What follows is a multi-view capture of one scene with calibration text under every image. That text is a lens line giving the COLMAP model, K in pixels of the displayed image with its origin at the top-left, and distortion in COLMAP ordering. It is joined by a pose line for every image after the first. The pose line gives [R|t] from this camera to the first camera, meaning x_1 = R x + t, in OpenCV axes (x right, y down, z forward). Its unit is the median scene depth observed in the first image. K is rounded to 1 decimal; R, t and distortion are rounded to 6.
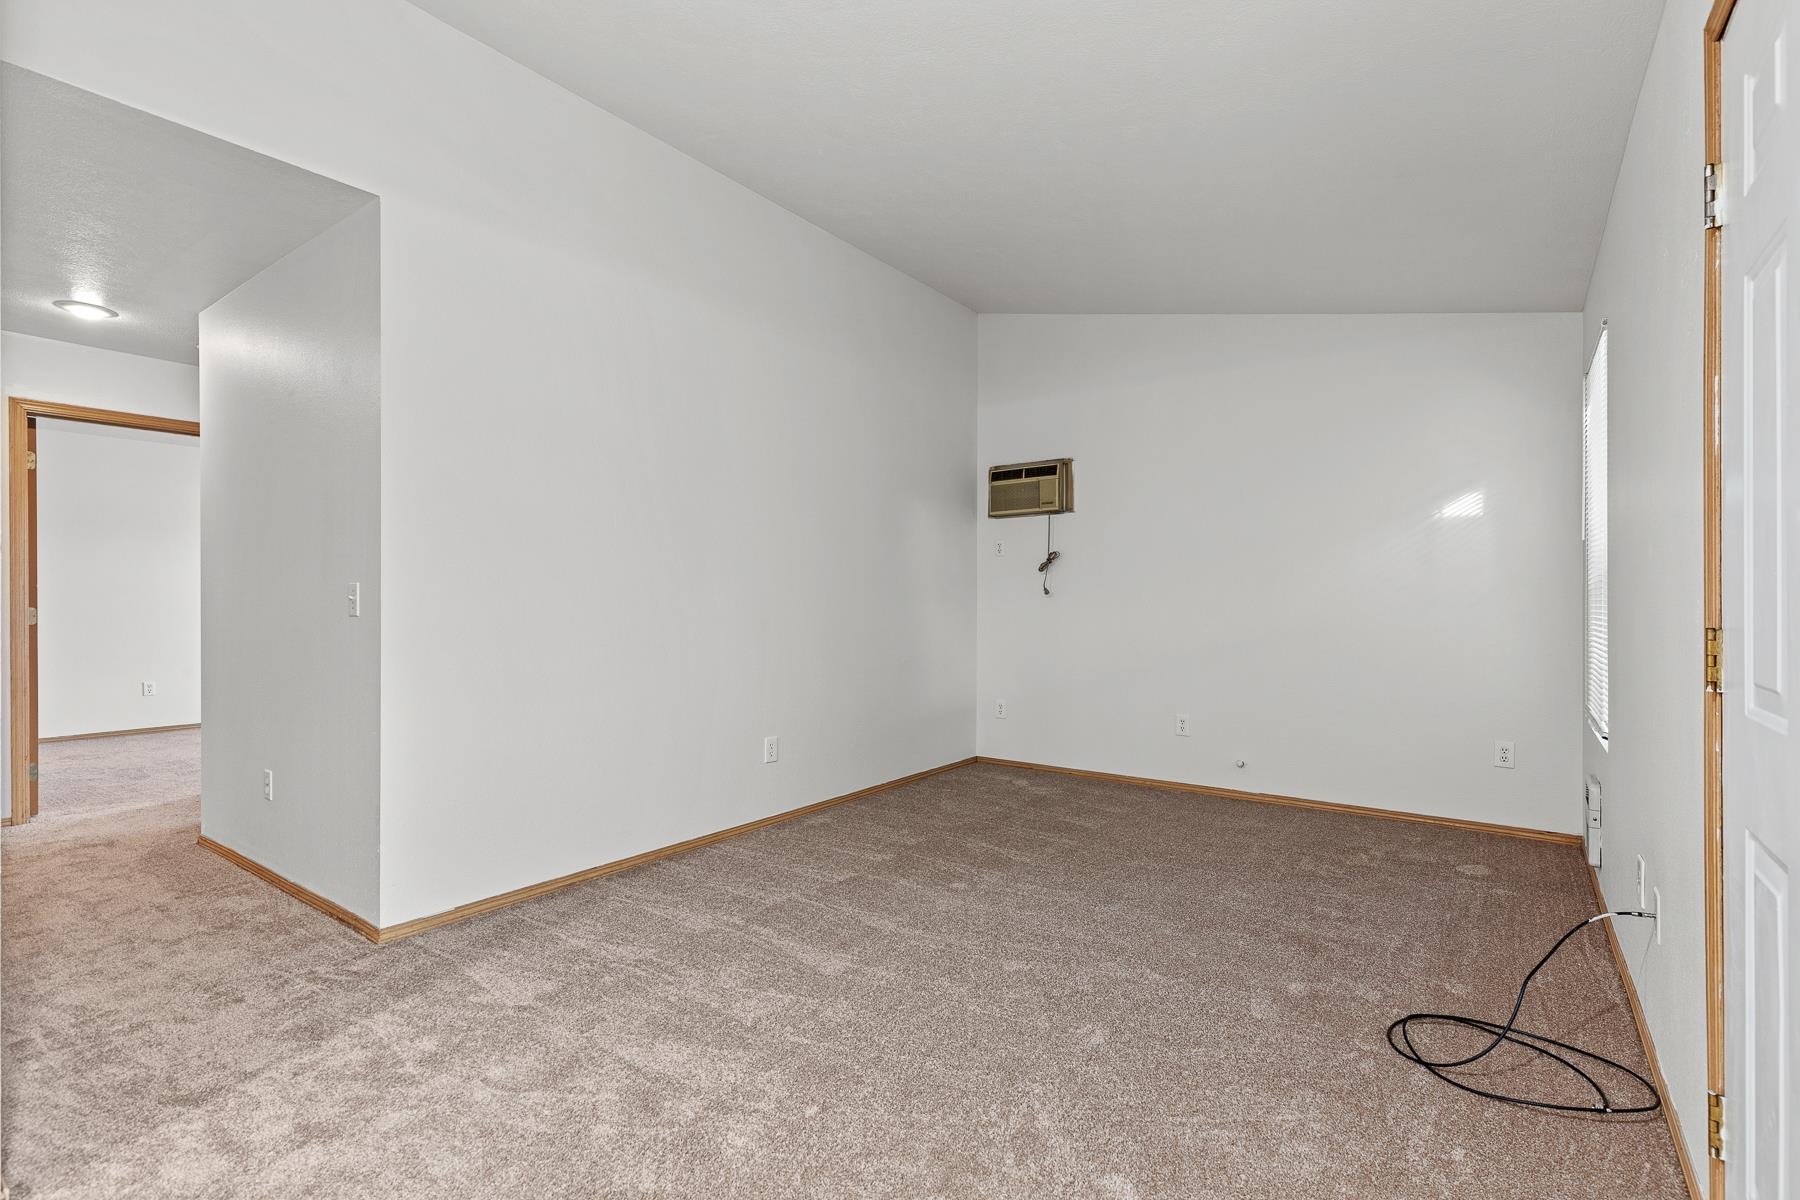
lens RADIAL K [[826.6, 0, 900.0], [0, 826.6, 600.0], [0, 0, 1]] dist [0.000263, 0.000027]
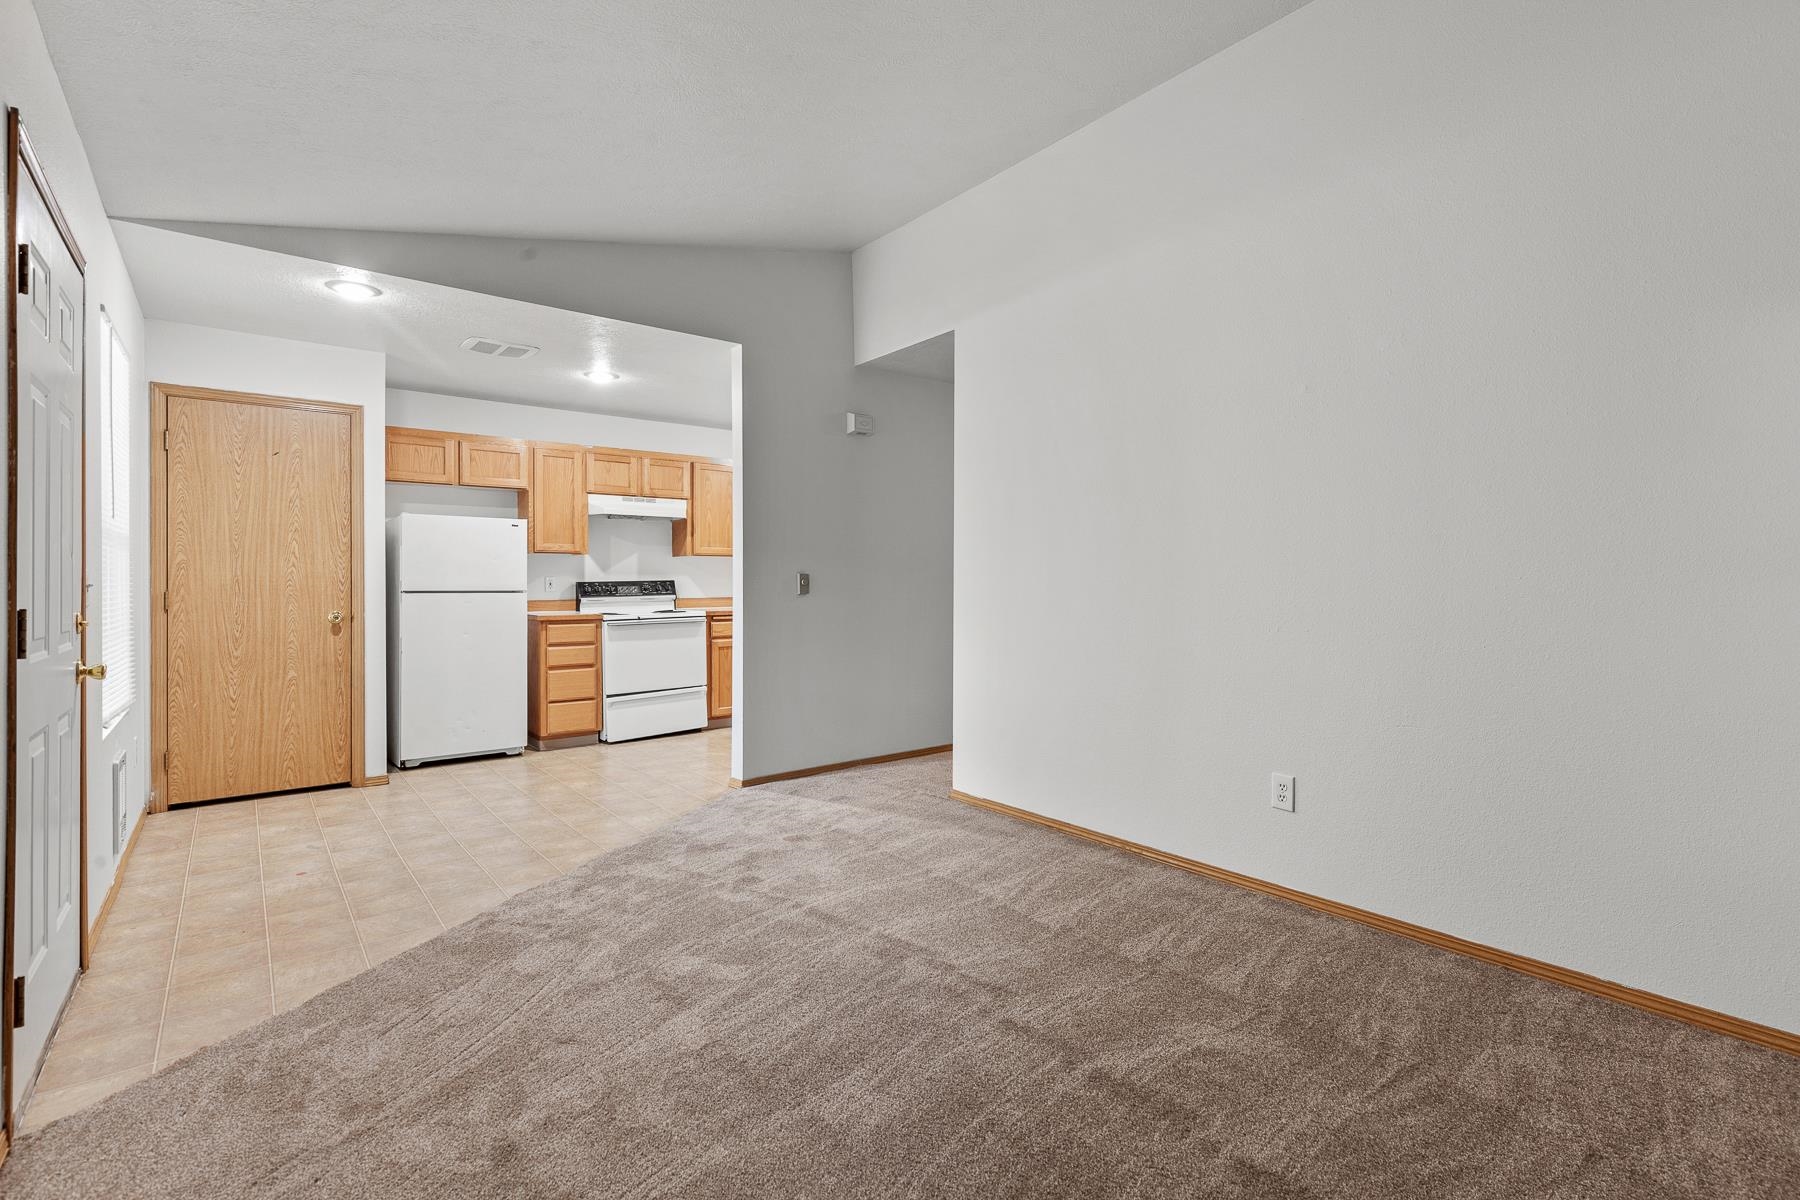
lens RADIAL K [[826.6, 0, 900.0], [0, 826.6, 600.0], [0, 0, 1]] dist [0.000263, 0.000027]
pose [[-0.264736, 0.009605, -0.964273, 0.706193], [-0.005641, 0.999918, 0.011509, 0.015706], [0.964304, 0.008487, -0.264660, 1.023464]]
